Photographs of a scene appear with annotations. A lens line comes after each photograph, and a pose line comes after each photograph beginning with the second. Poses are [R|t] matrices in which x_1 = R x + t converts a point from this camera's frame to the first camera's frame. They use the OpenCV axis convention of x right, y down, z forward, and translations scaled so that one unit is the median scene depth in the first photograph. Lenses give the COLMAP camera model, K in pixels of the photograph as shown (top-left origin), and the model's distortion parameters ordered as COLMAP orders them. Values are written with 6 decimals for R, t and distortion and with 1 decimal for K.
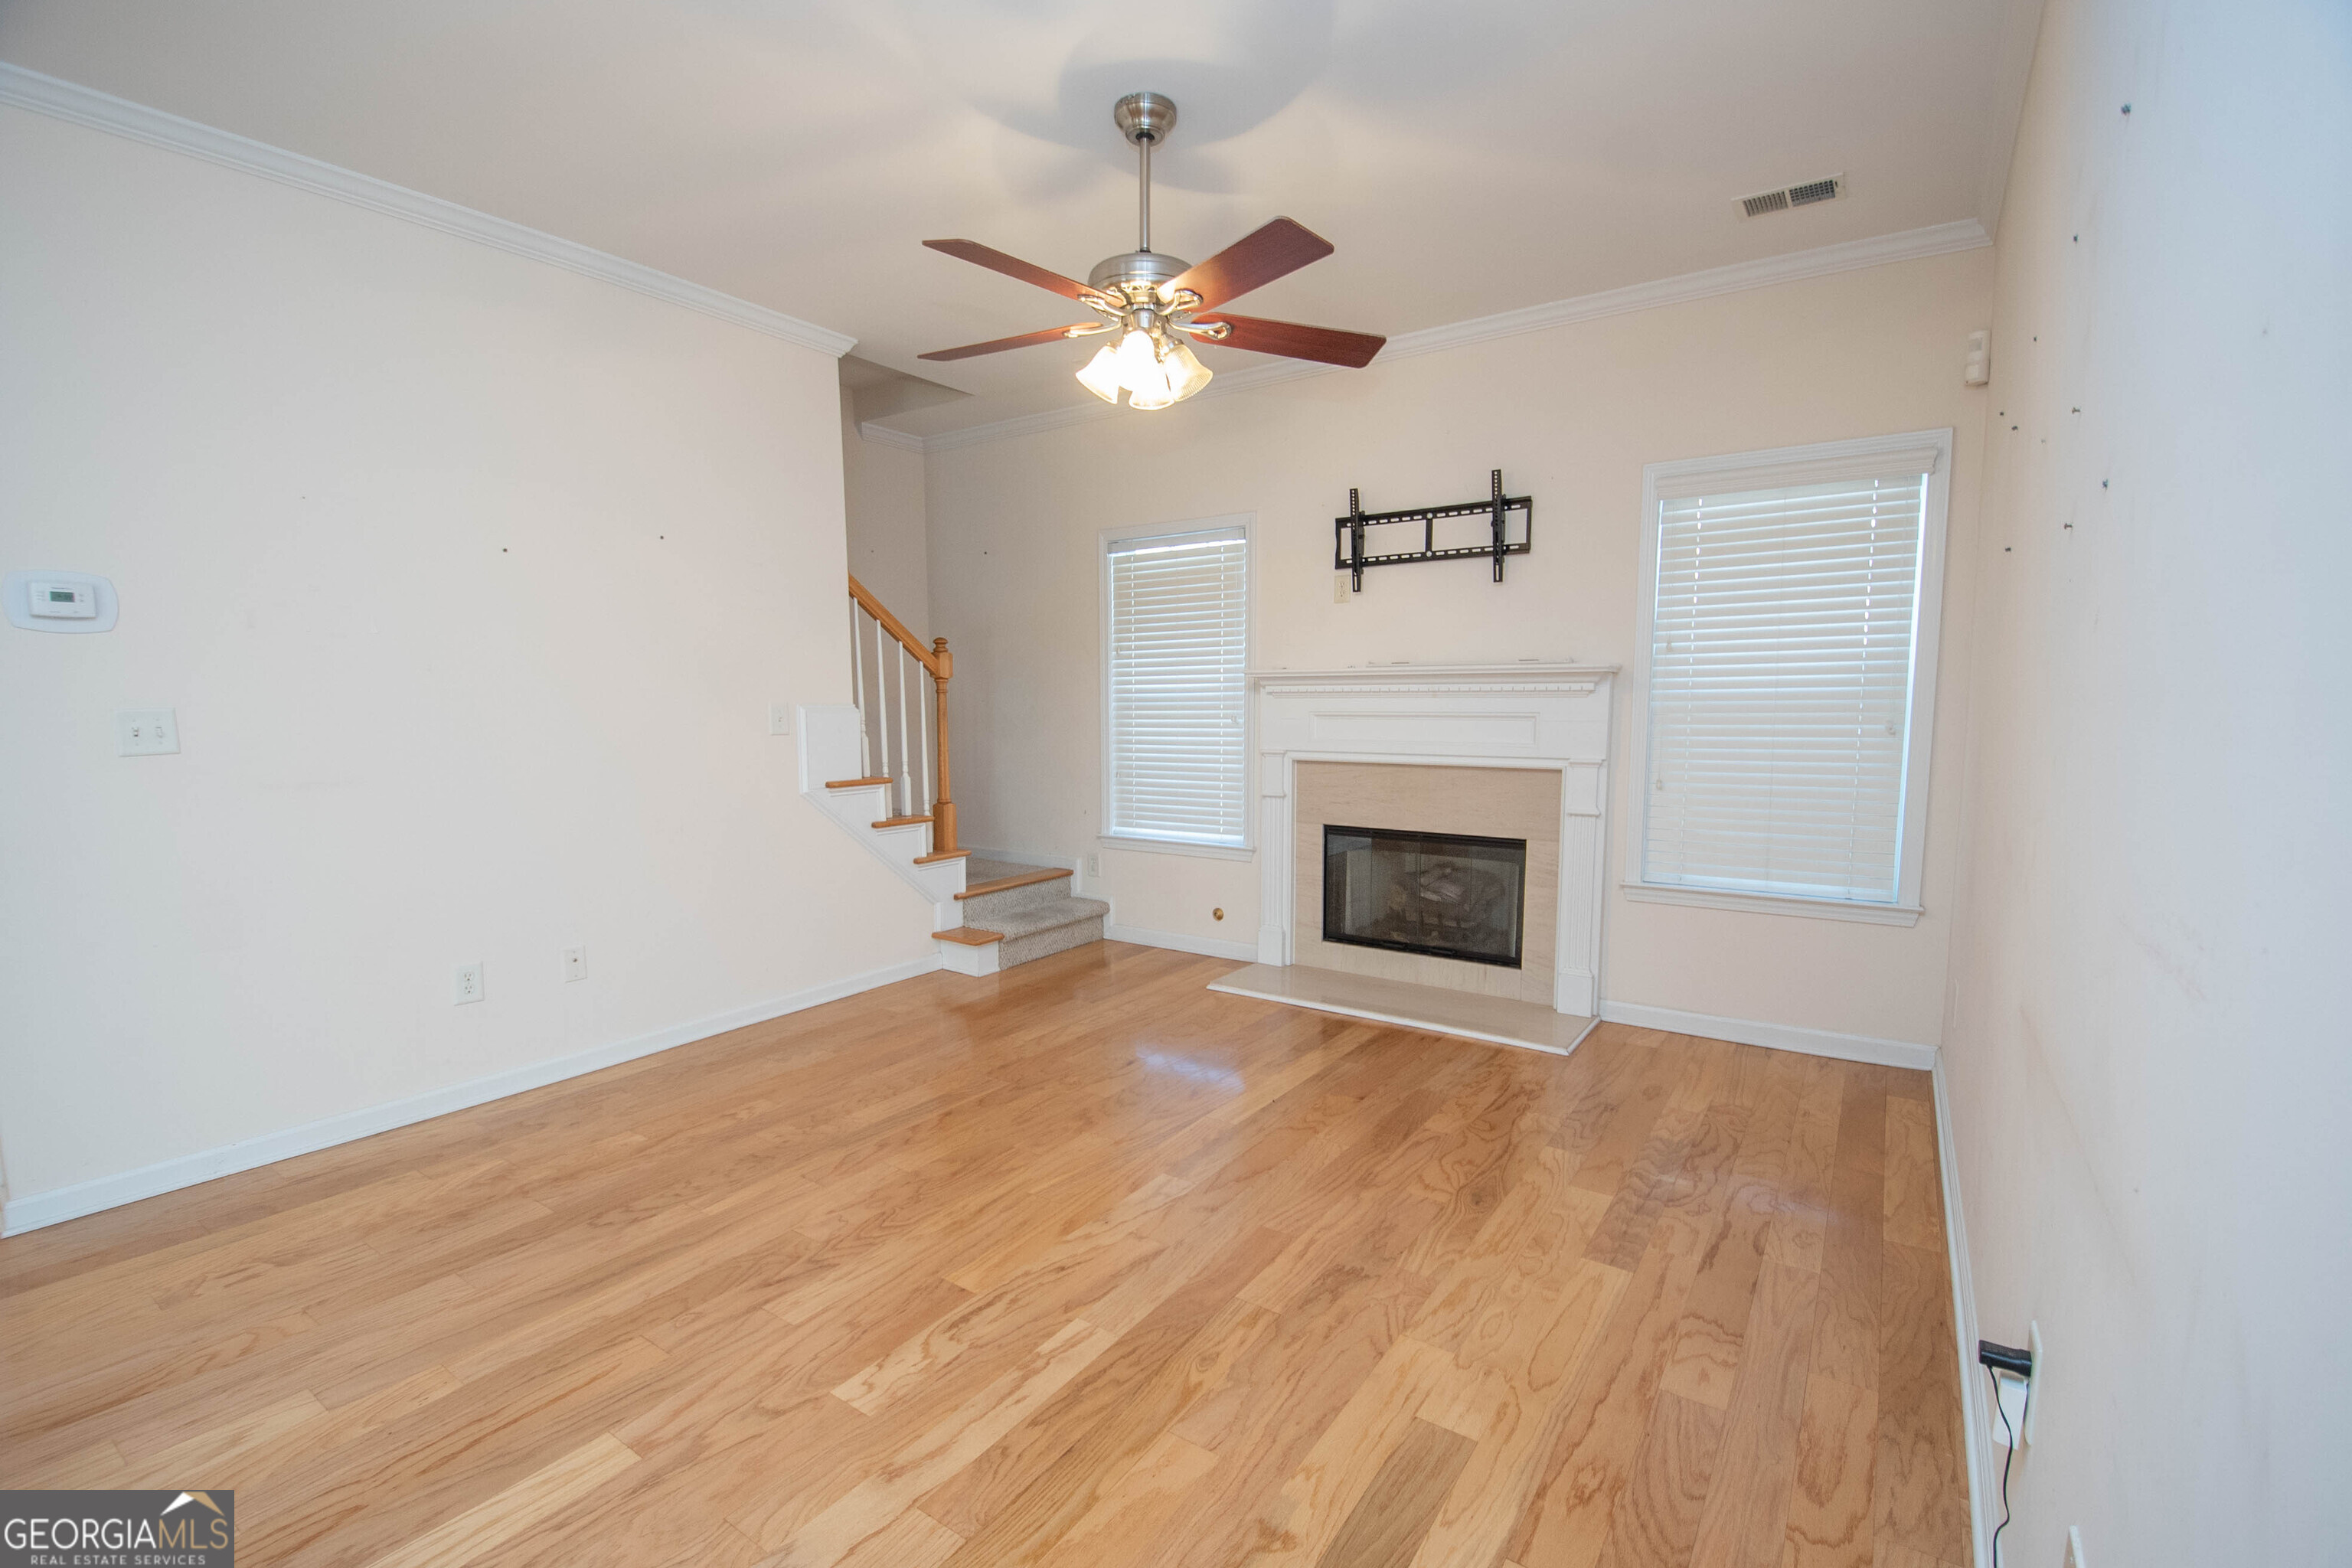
lens RADIAL K [[1027.2, 0, 1178.2], [0, 1027.2, 816.3], [0, 0, 1]] dist [0.015159, -0.022648]
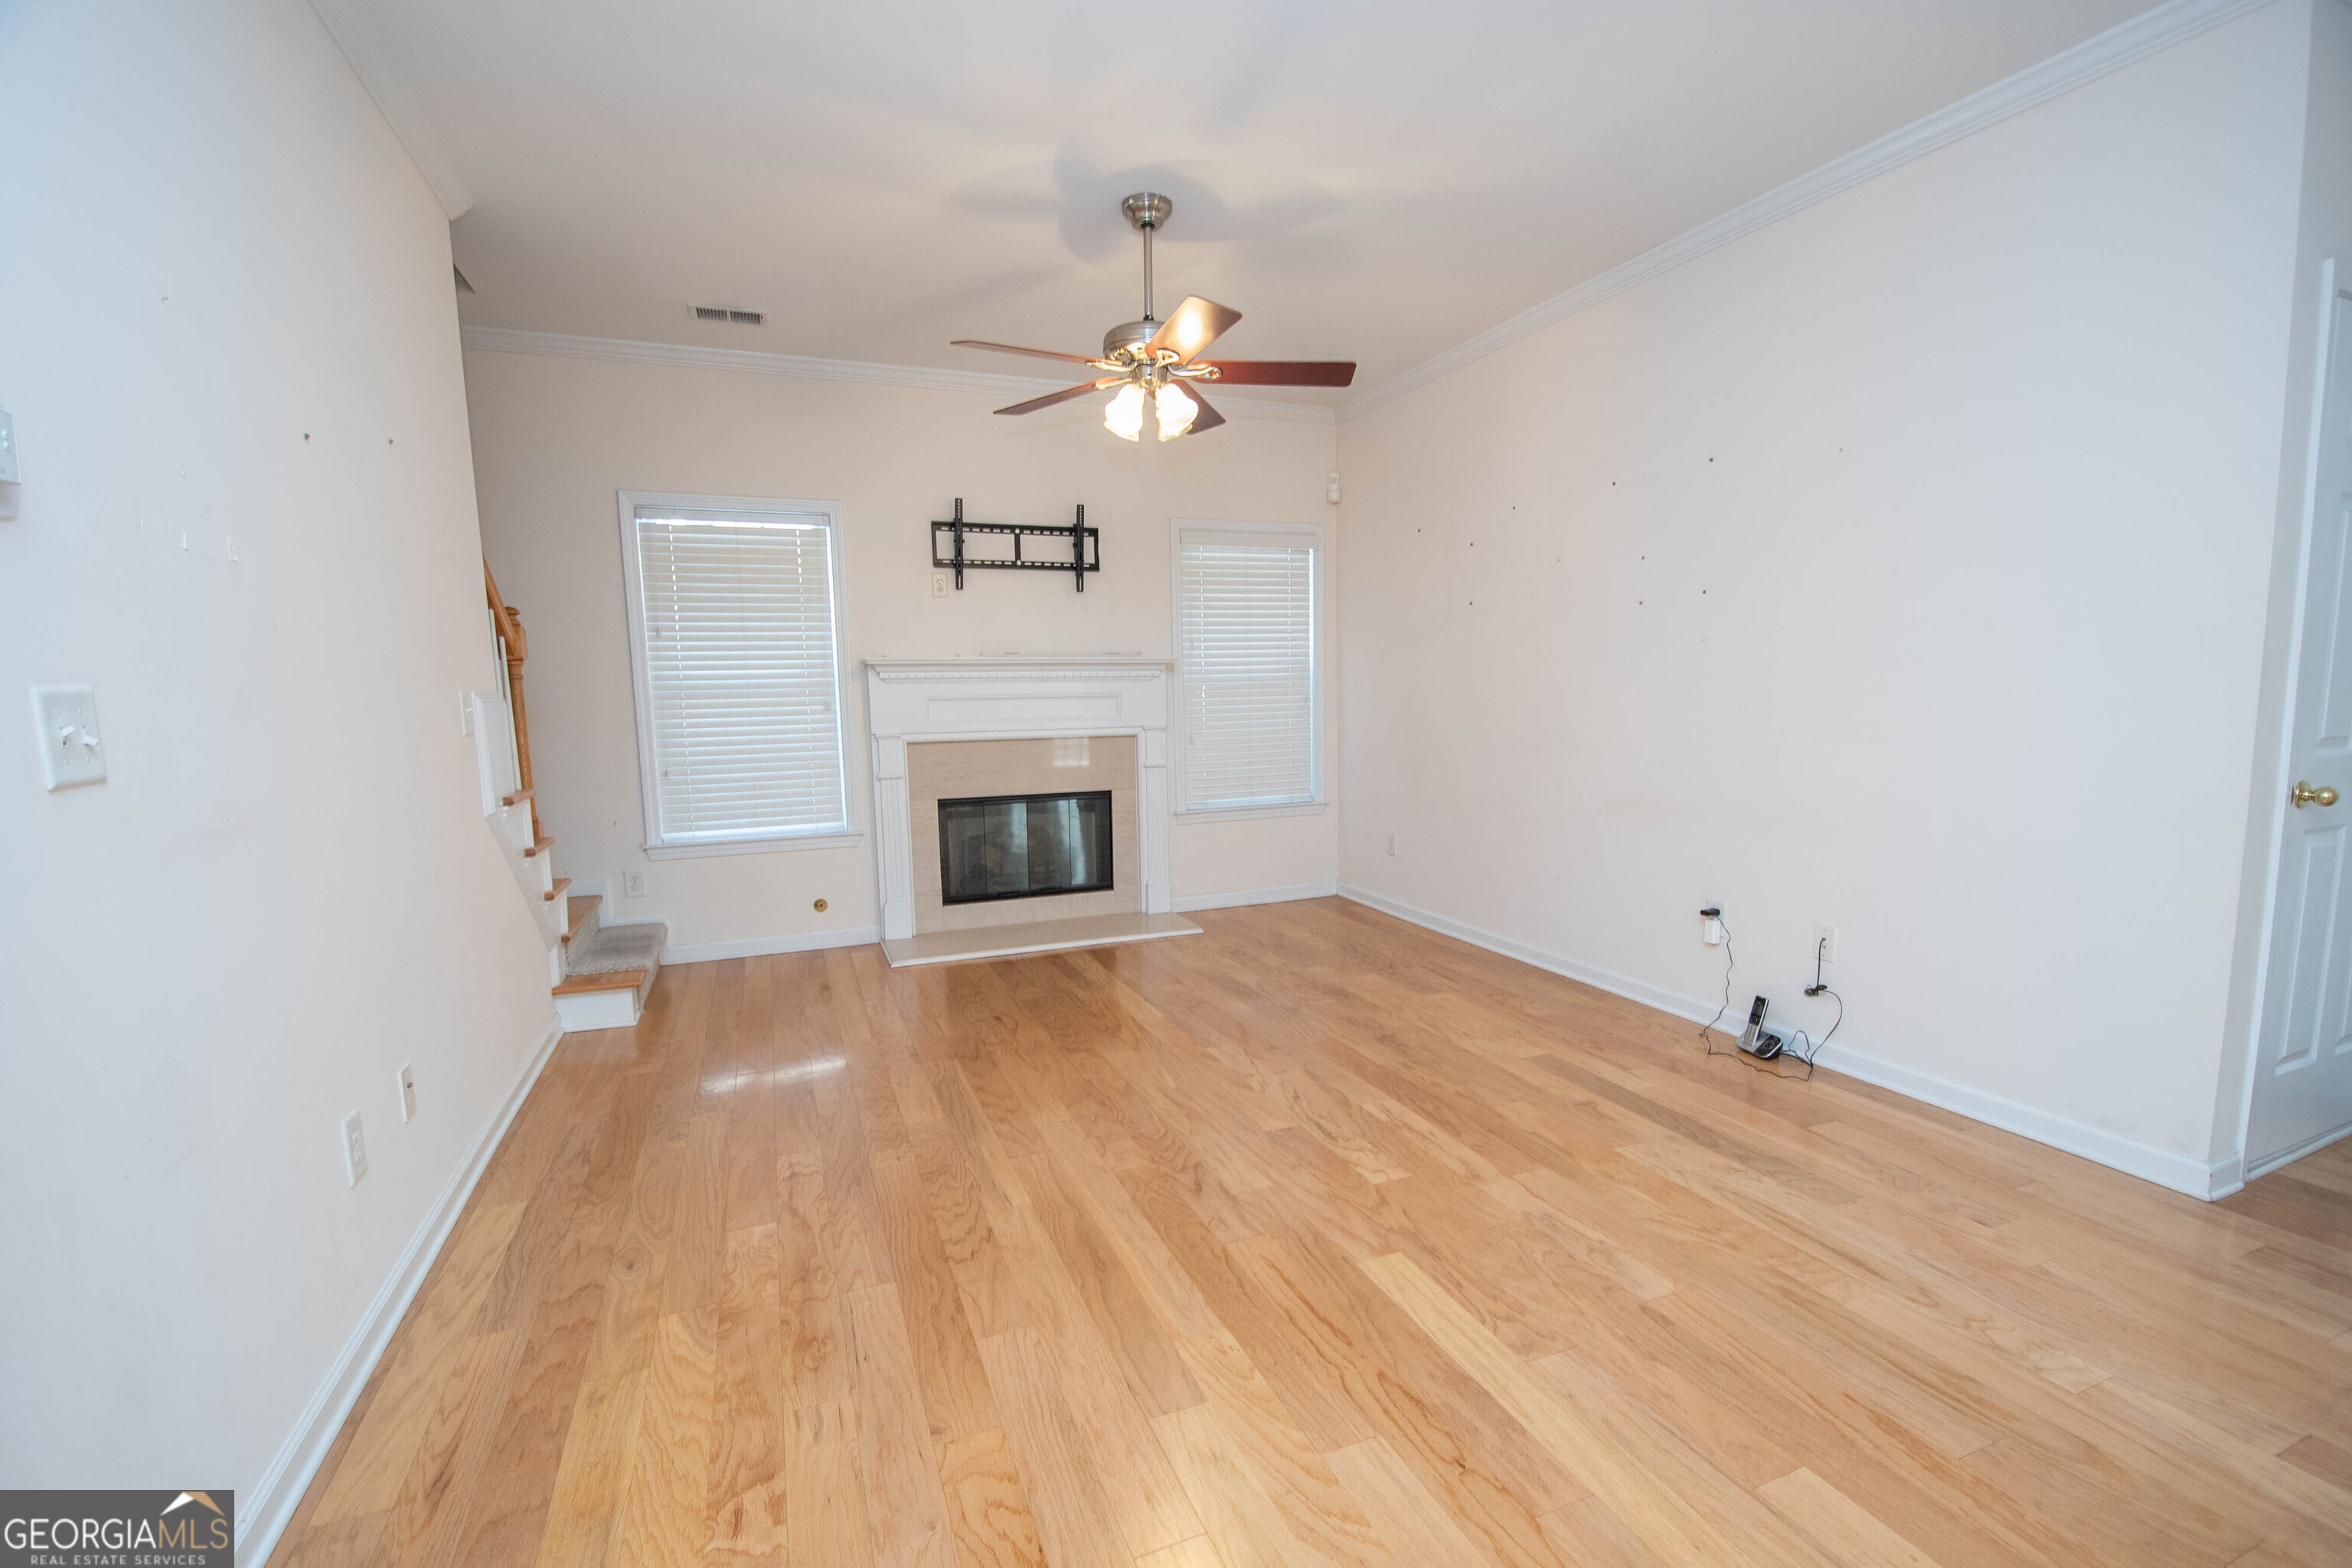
lens RADIAL K [[1027.2, 0, 1178.2], [0, 1027.2, 816.3], [0, 0, 1]] dist [0.015159, -0.022648]
pose [[0.554673, -0.108927, 0.824908, -0.736701], [0.108166, 0.992421, 0.058315, -0.012041], [-0.825008, 0.056882, 0.562251, 0.203618]]
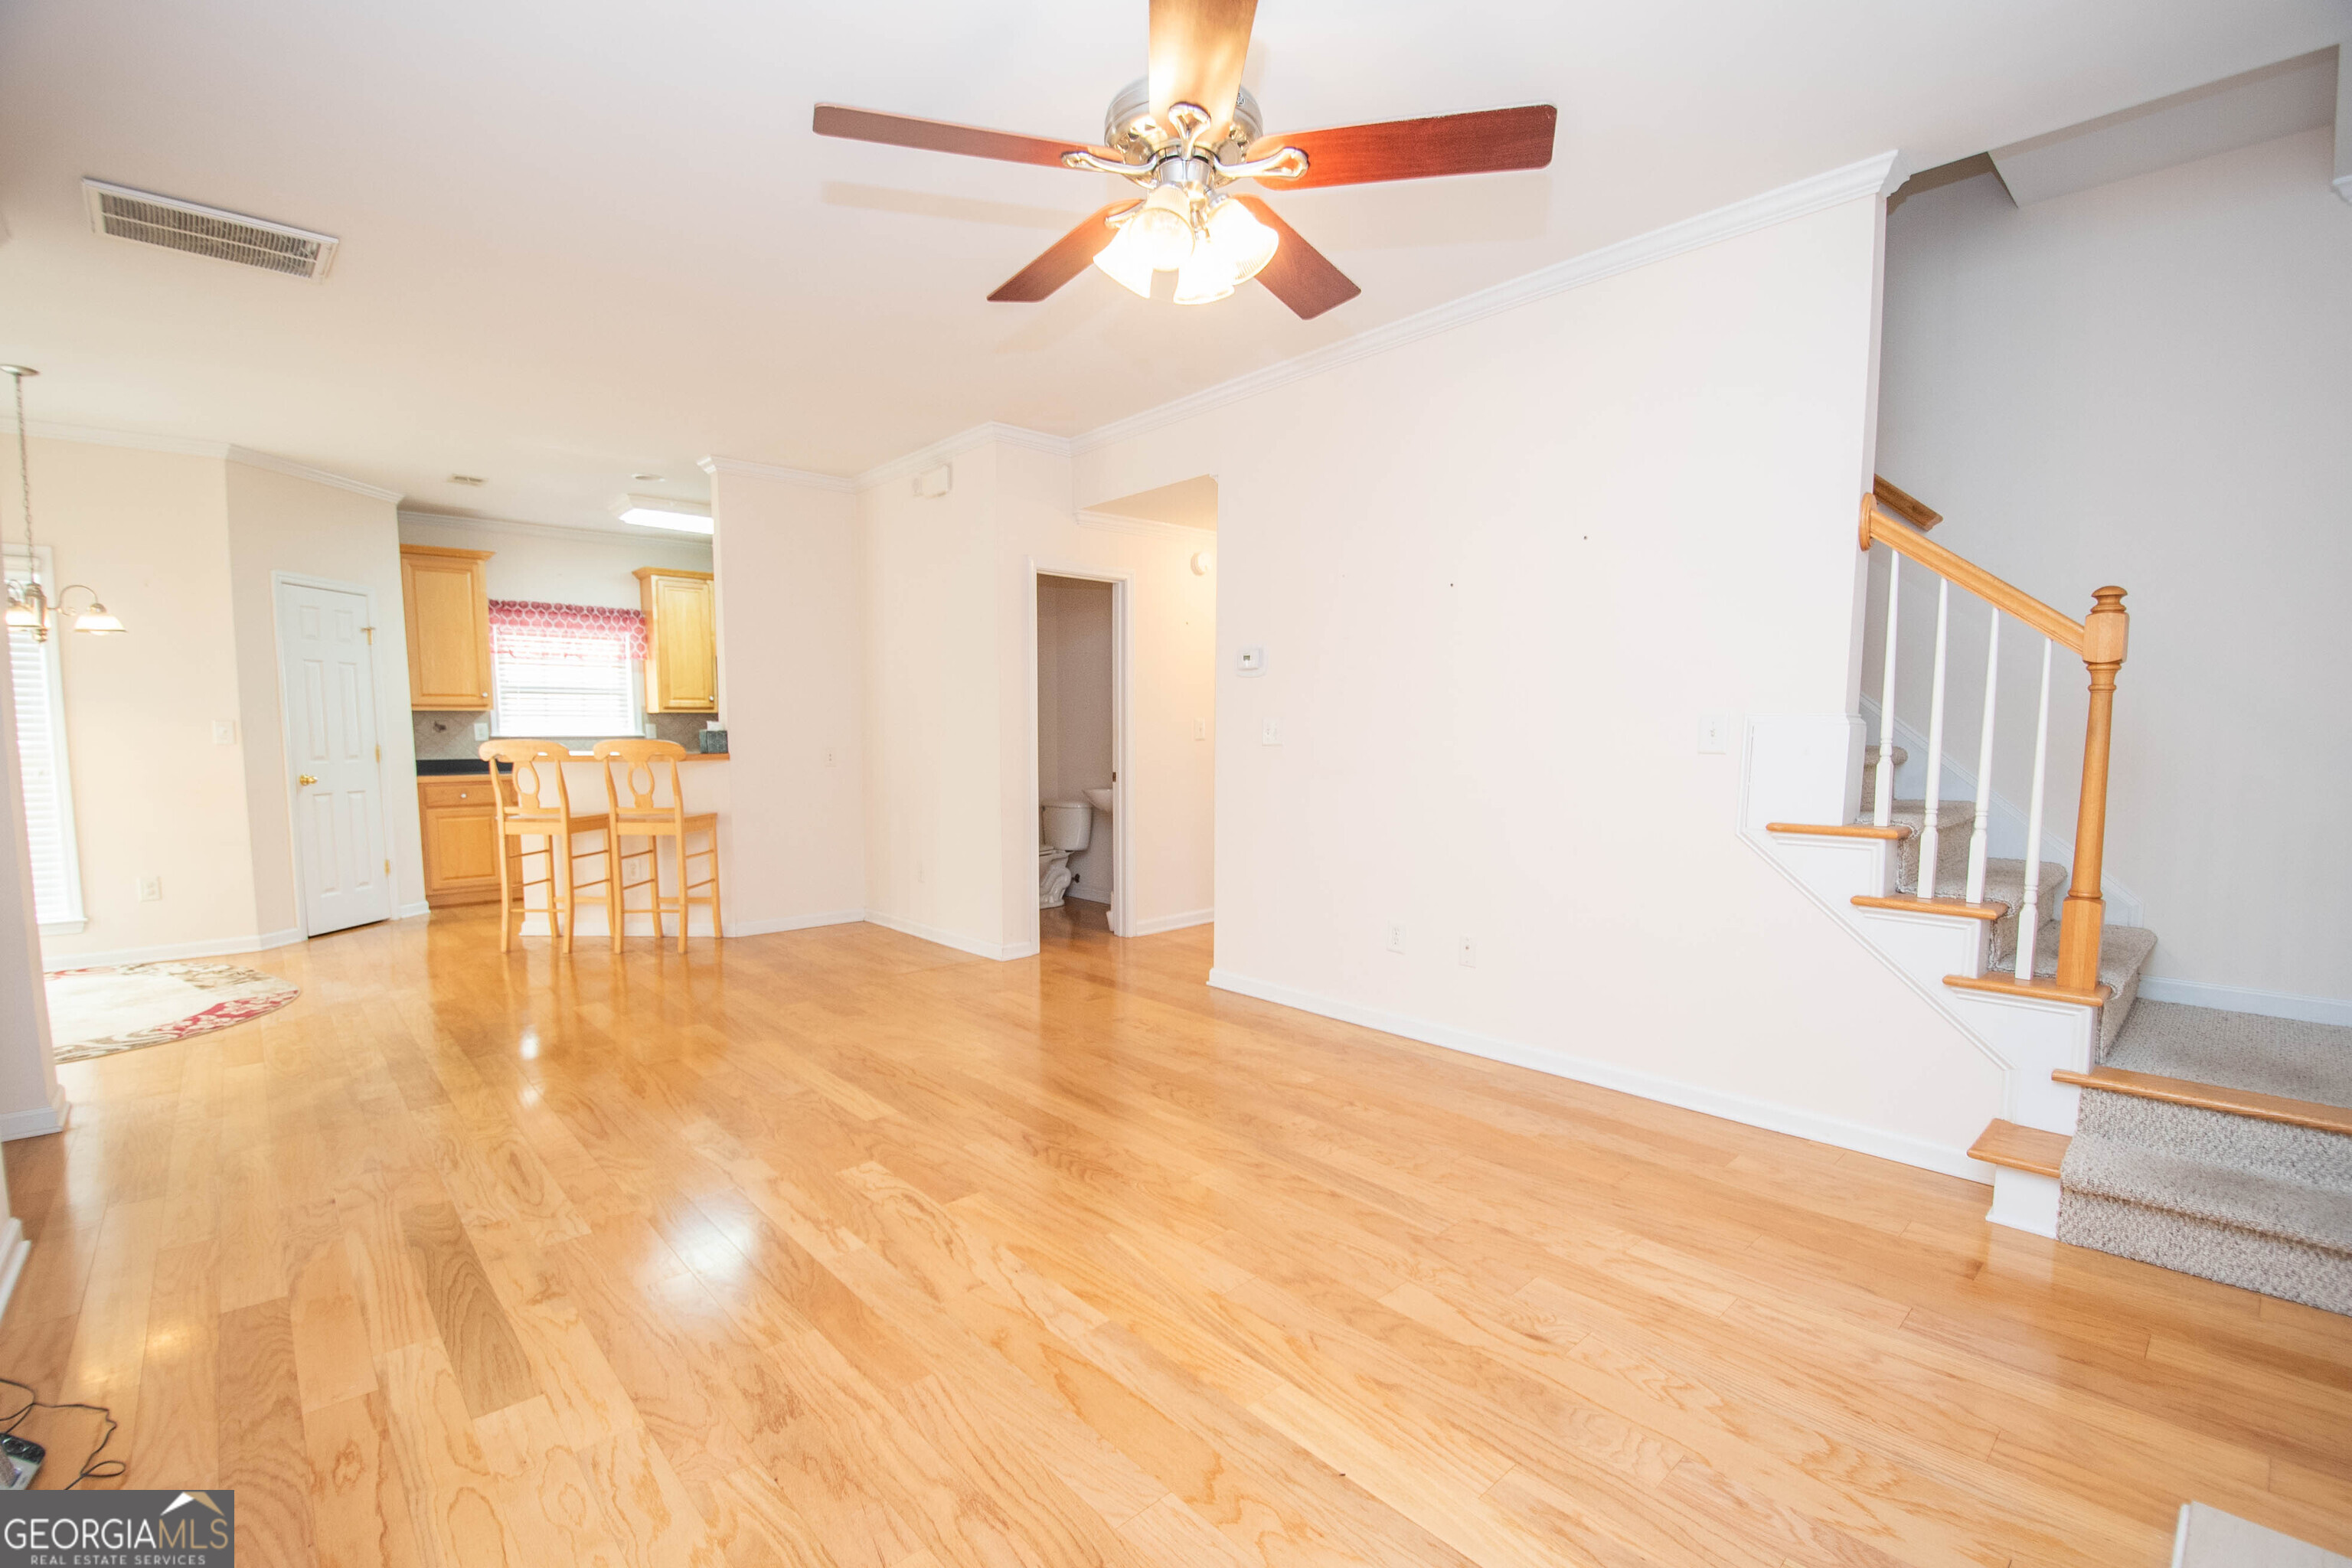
lens RADIAL K [[1027.2, 0, 1178.2], [0, 1027.2, 816.3], [0, 0, 1]] dist [0.015159, -0.022648]
pose [[-0.223285, 0.088122, -0.970762, 0.477636], [-0.106942, 0.987679, 0.114255, -0.080856], [0.968869, 0.129327, -0.211109, 0.810259]]
